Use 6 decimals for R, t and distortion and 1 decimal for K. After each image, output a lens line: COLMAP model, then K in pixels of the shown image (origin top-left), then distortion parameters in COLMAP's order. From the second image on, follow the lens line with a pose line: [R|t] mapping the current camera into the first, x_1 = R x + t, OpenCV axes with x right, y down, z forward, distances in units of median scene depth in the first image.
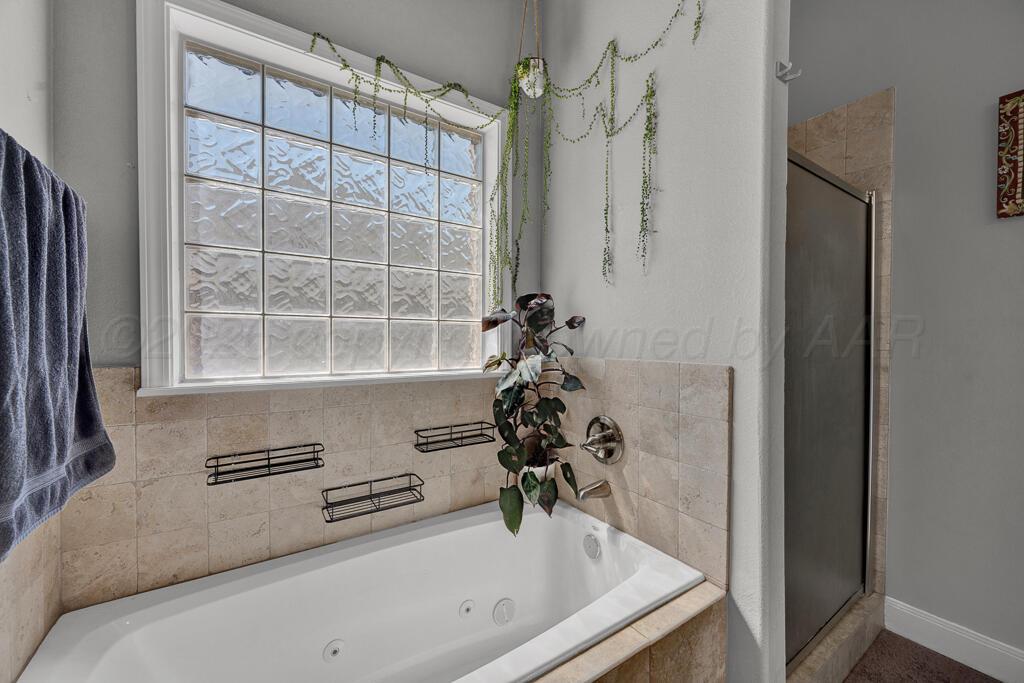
lens RADIAL K [[401.6, 0, 509.8], [0, 401.6, 345.2], [0, 0, 1]] dist [-0.002239, 0.001070]
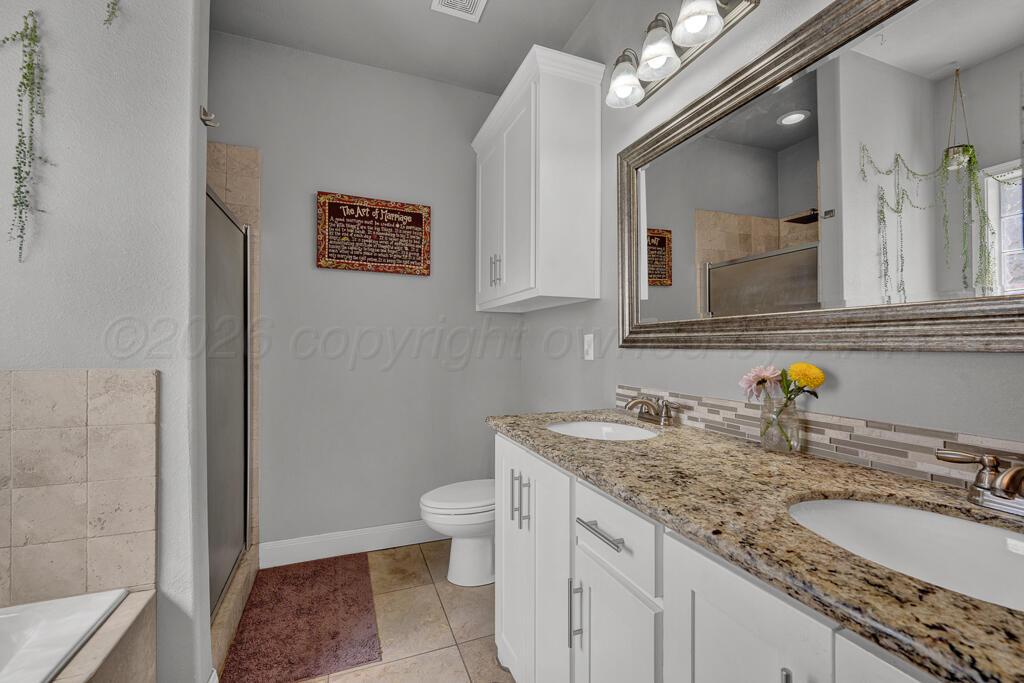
lens RADIAL K [[425.7, 0, 511.0], [0, 425.7, 342.4], [0, 0, 1]] dist [0.000658, 0.000249]
pose [[0.217303, 0.003374, 0.976098, -0.270319], [0.013627, 0.999886, -0.006490, 0.001759], [-0.976009, 0.014712, 0.217232, -0.109370]]
